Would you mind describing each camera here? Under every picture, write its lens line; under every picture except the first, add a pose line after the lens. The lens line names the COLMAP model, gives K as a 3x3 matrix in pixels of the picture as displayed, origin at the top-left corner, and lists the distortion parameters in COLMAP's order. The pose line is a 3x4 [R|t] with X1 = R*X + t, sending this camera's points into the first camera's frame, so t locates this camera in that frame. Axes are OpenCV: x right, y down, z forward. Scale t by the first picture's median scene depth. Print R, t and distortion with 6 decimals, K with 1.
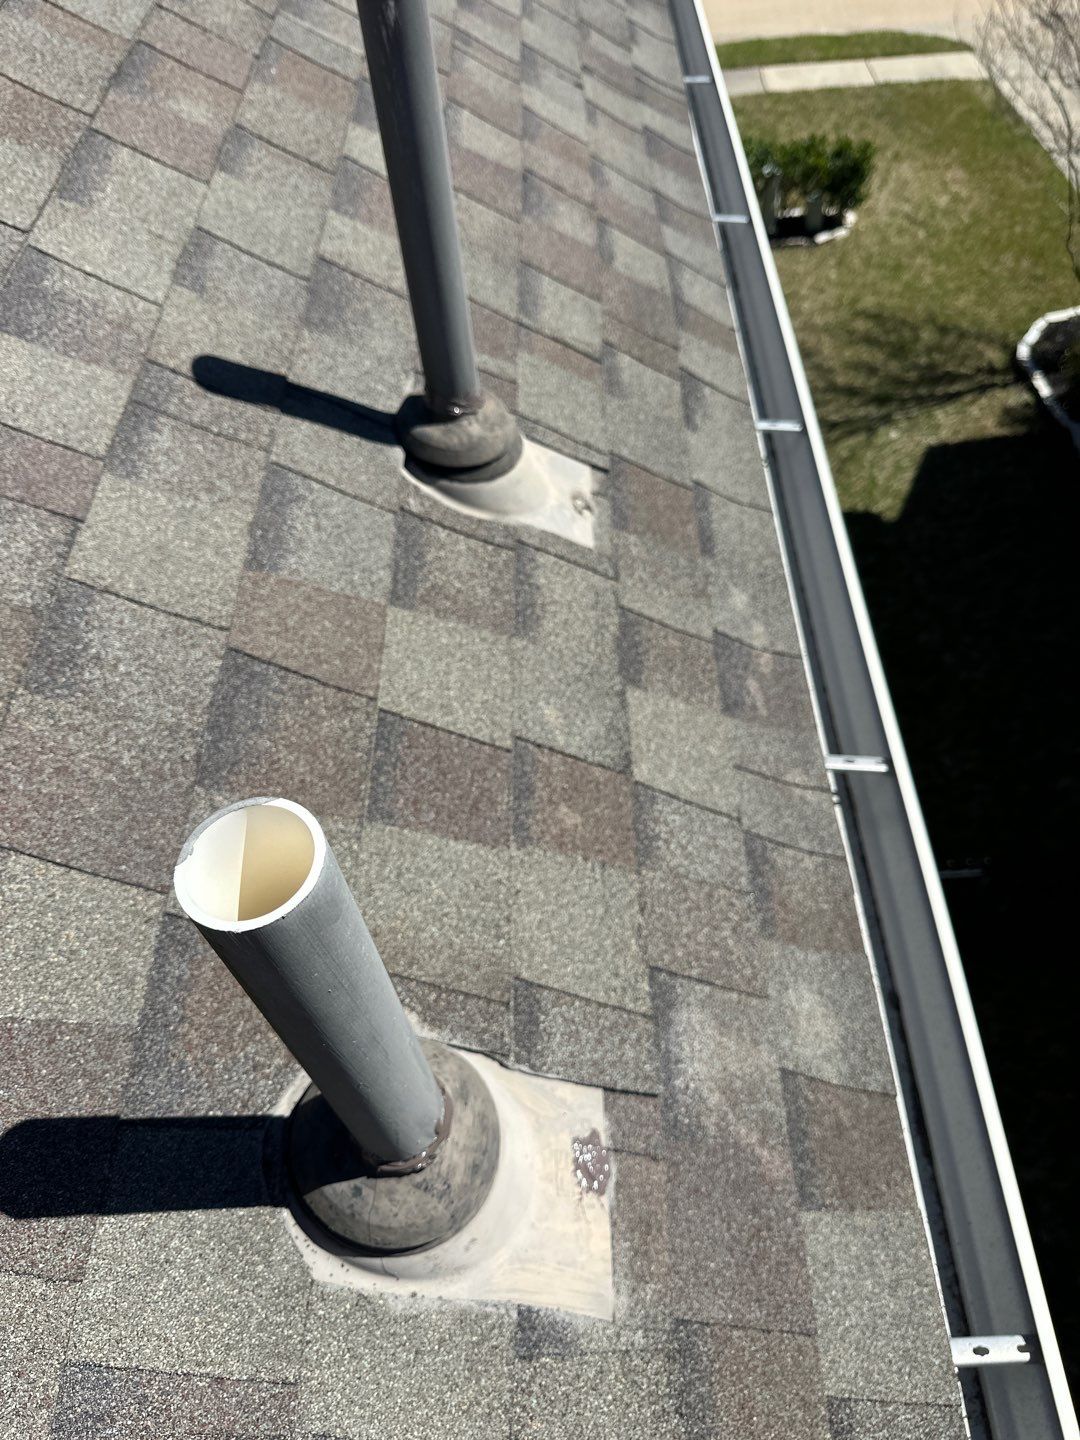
lens RADIAL K [[1062.6, 0, 528.5], [0, 1062.6, 711.8], [0, 0, 1]] dist [-0.013485, -0.008353]
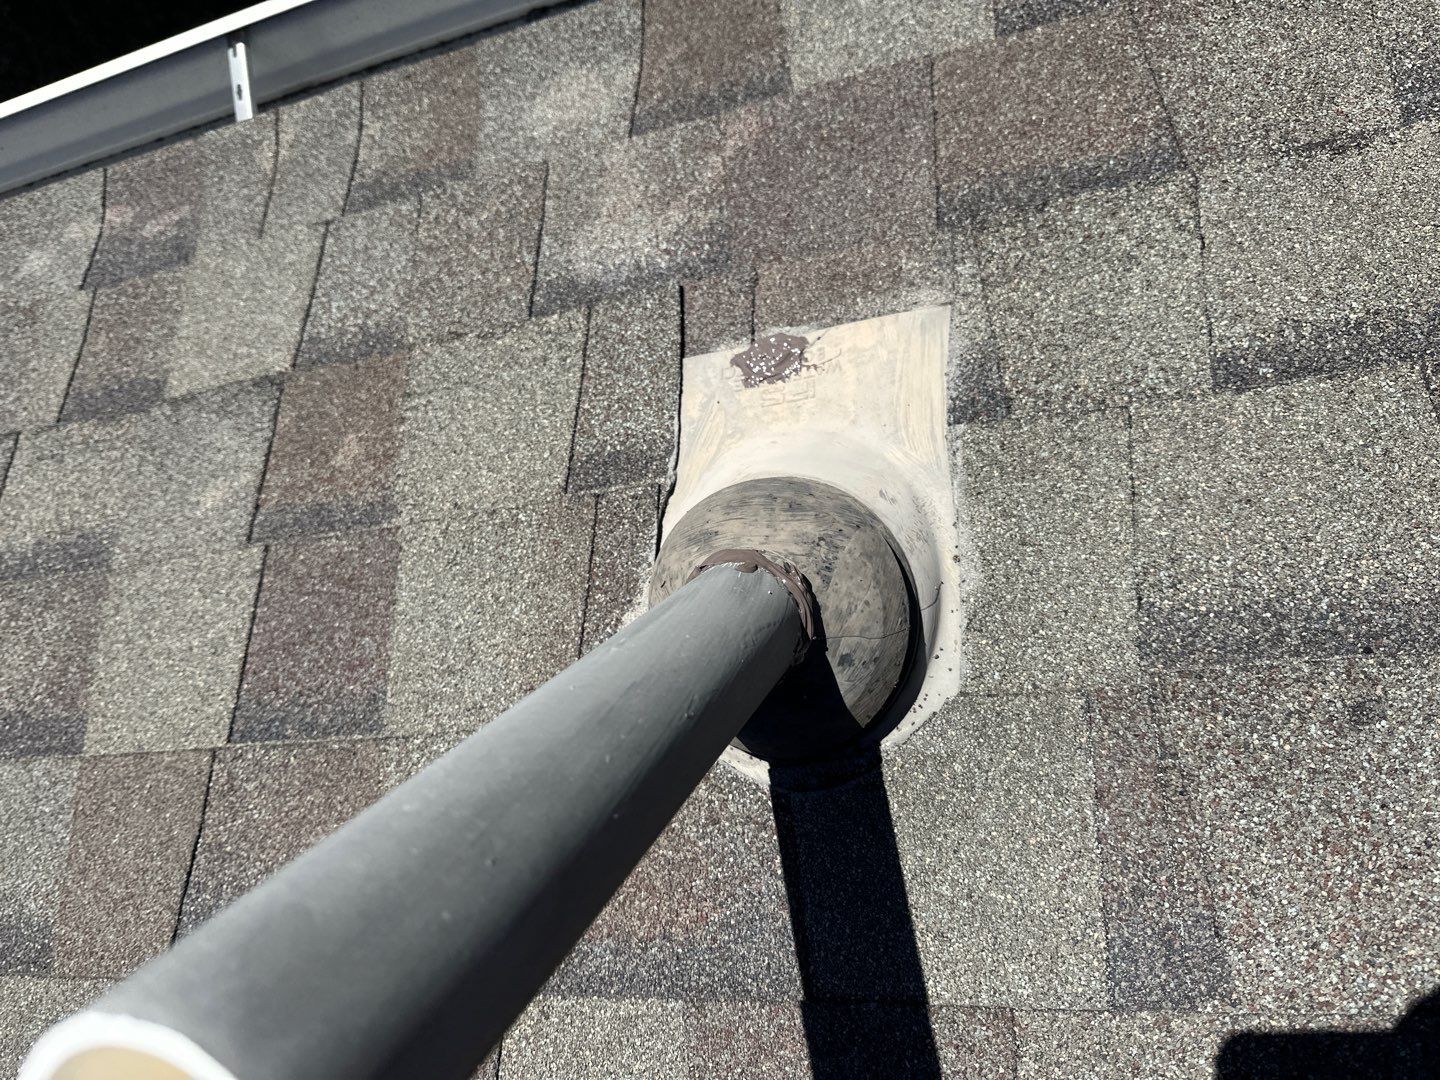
lens RADIAL K [[1017.1, 0, 720.0], [0, 1017.1, 540.0], [0, 0, 1]] dist [0.115707, -0.247396]
pose [[-0.149939, -0.986292, -0.068889, -0.016252], [0.939277, -0.163851, 0.301516, 0.158923], [-0.308670, -0.019497, 0.950969, 0.329999]]
